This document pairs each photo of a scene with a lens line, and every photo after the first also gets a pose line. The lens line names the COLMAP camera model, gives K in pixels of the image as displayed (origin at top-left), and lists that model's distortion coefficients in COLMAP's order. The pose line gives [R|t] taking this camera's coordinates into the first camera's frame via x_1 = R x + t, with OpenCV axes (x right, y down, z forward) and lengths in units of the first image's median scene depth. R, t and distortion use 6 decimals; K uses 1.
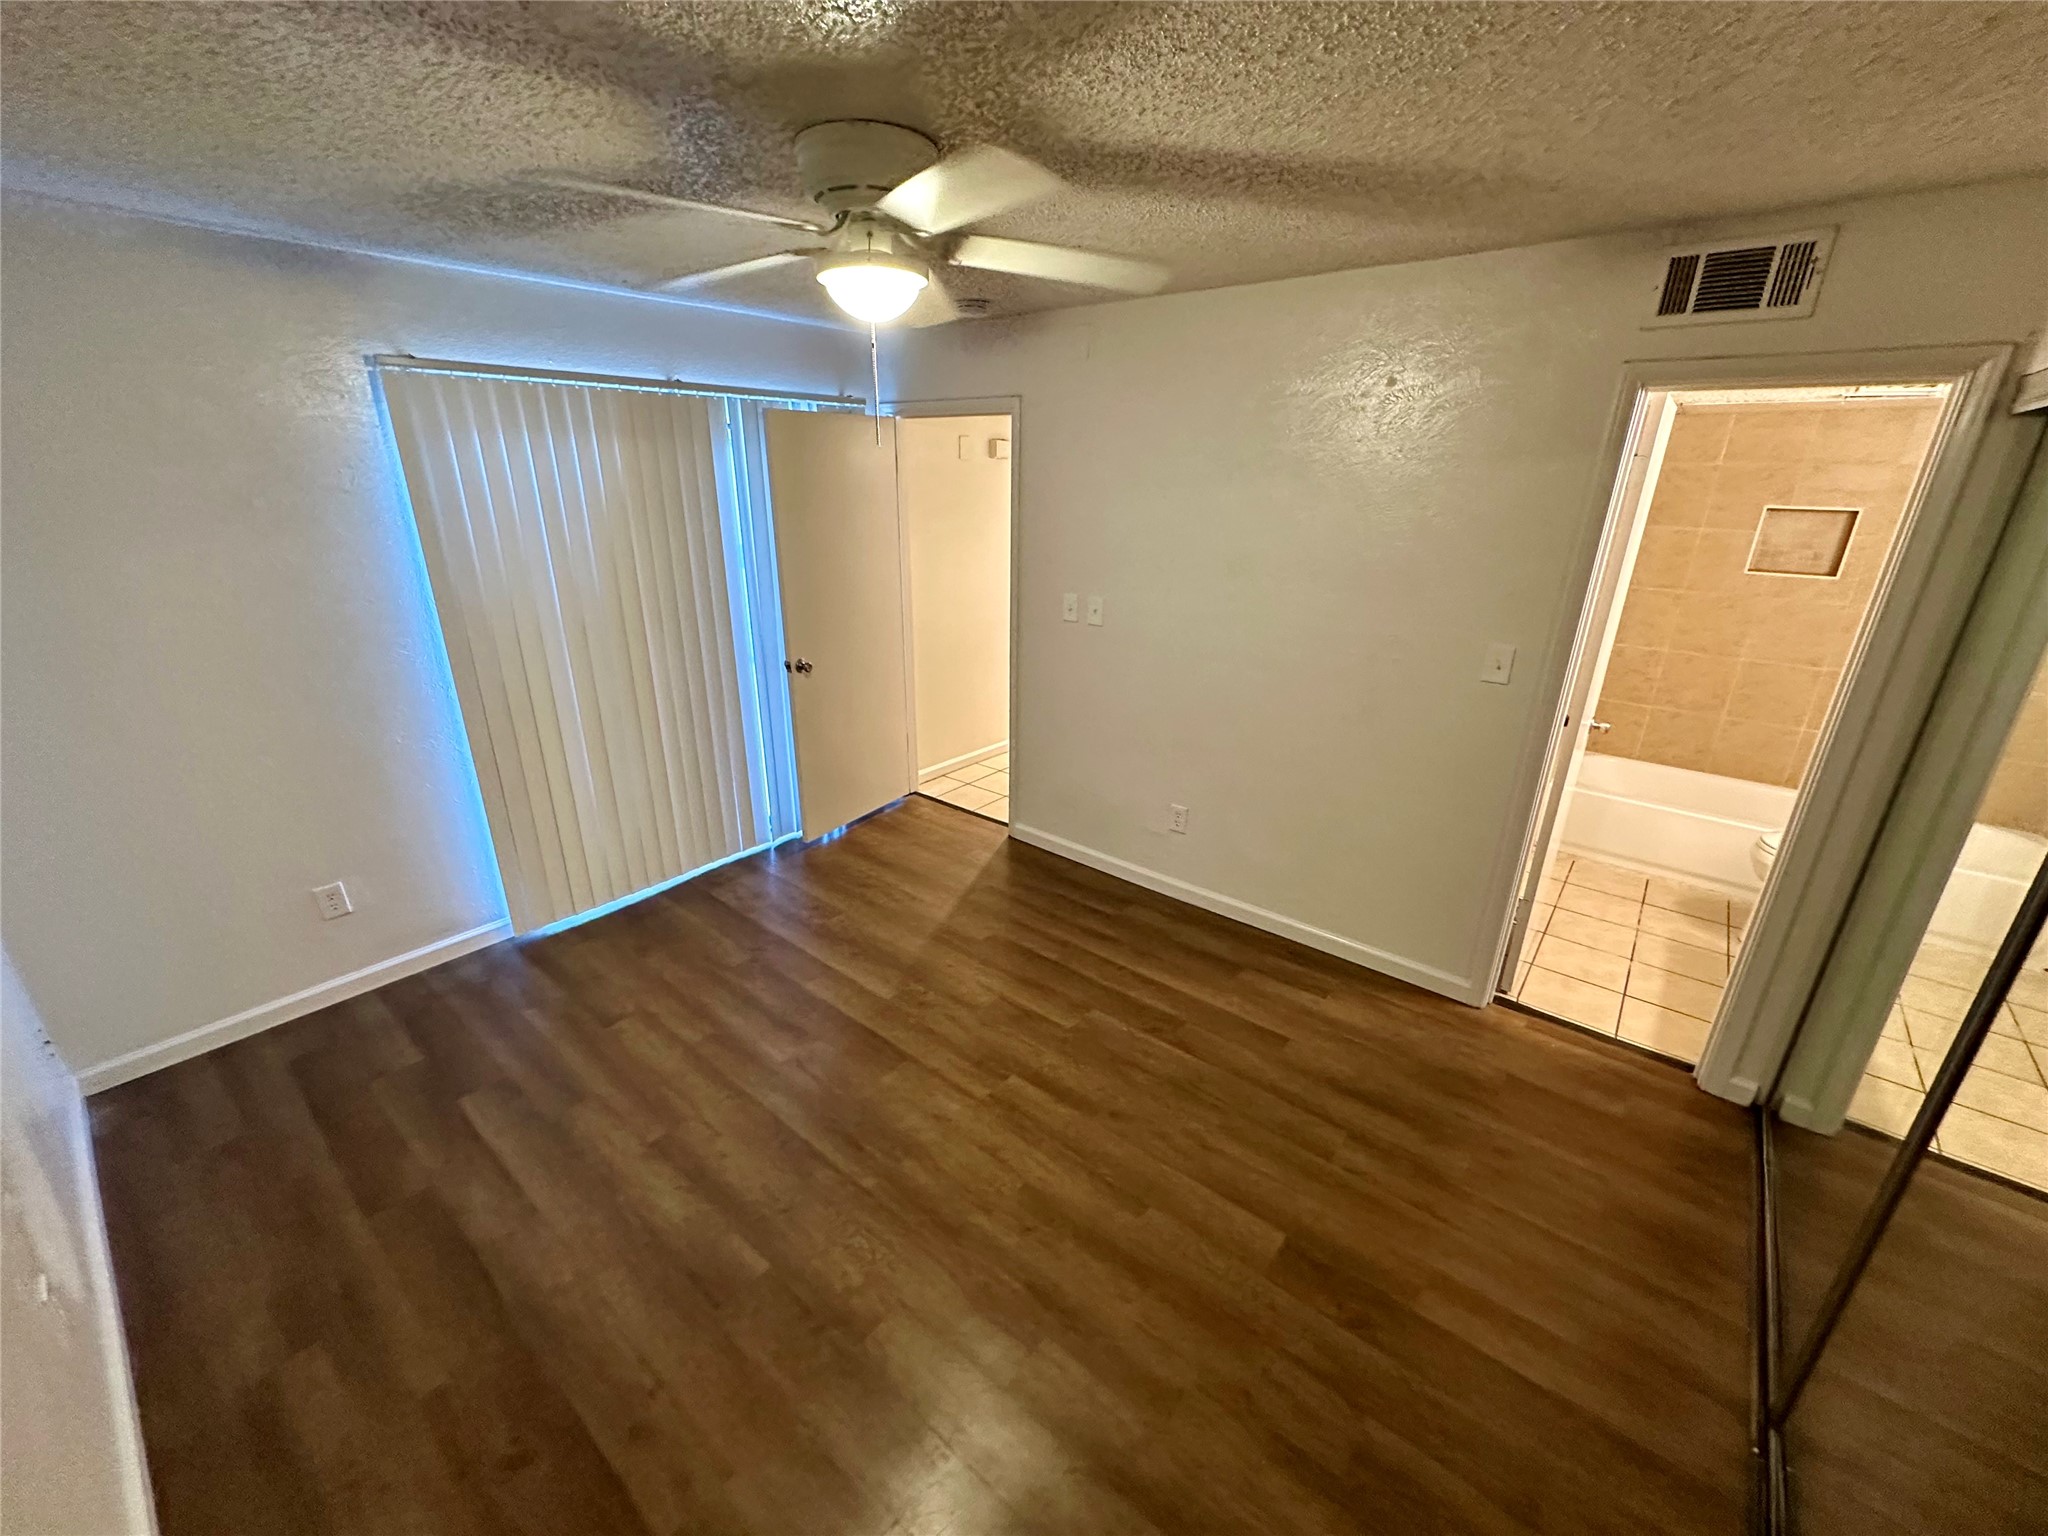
lens RADIAL K [[816.8, 0, 1023.4], [0, 816.8, 762.4], [0, 0, 1]] dist [-0.004131, 0.000079]
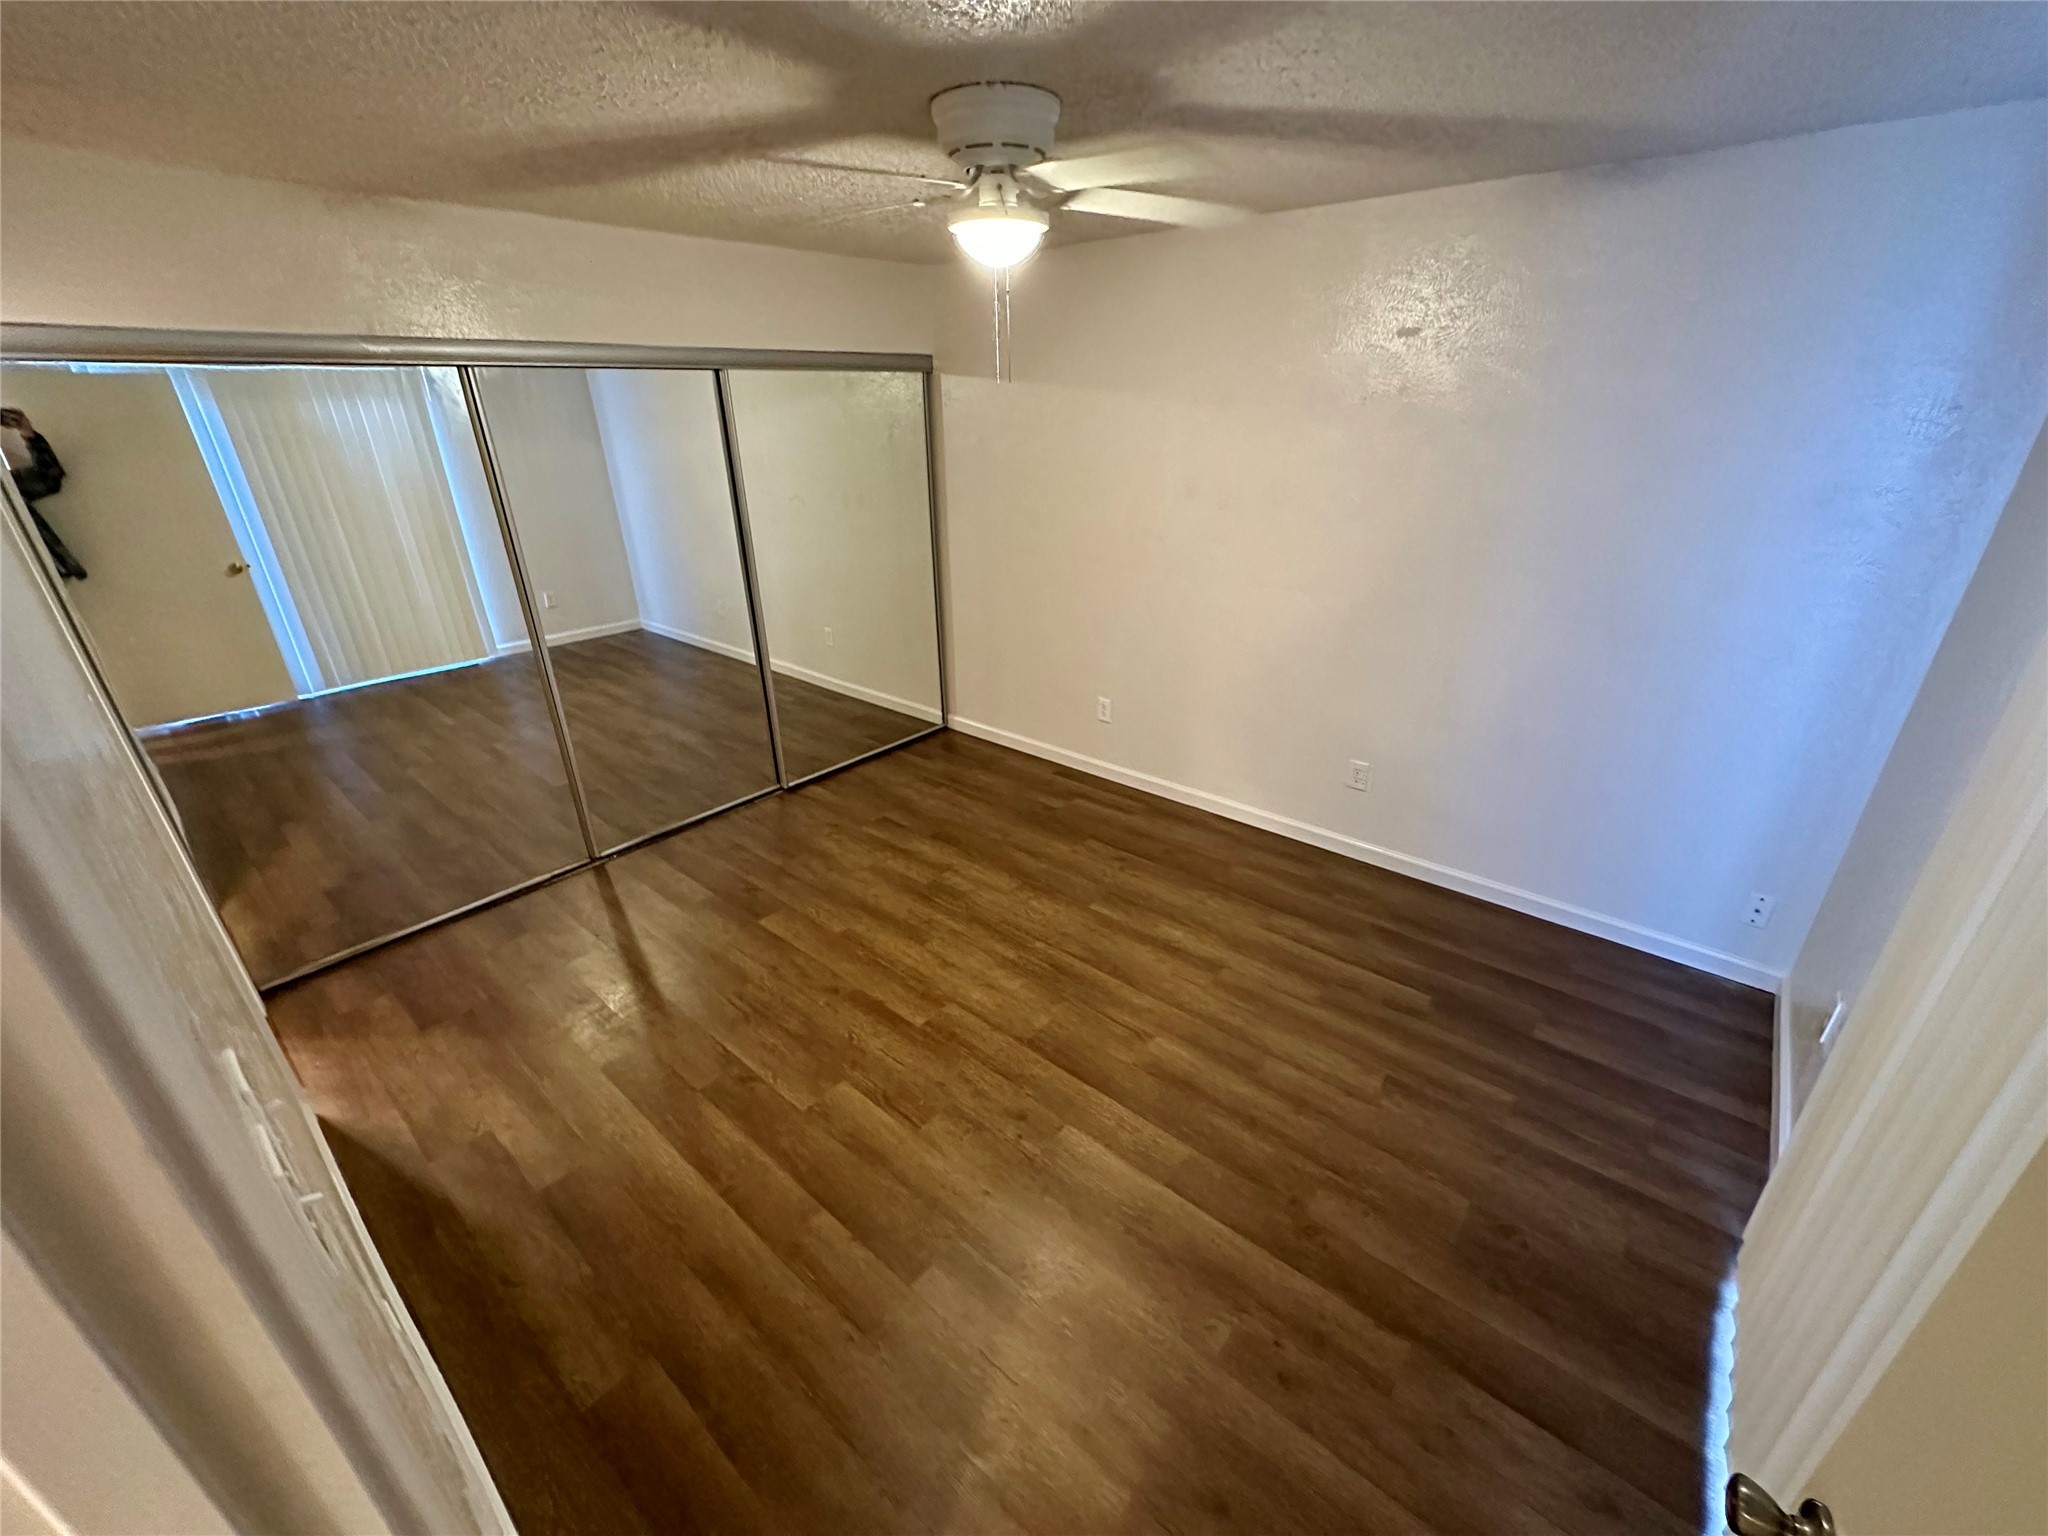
lens RADIAL K [[816.8, 0, 1028.6], [0, 816.8, 769.5], [0, 0, 1]] dist [-0.004131, 0.000079]
pose [[-0.999970, 0.001272, 0.007675, -0.156356], [0.006330, 0.706651, 0.707534, -0.550130], [-0.004524, 0.707561, -0.706638, 1.495382]]
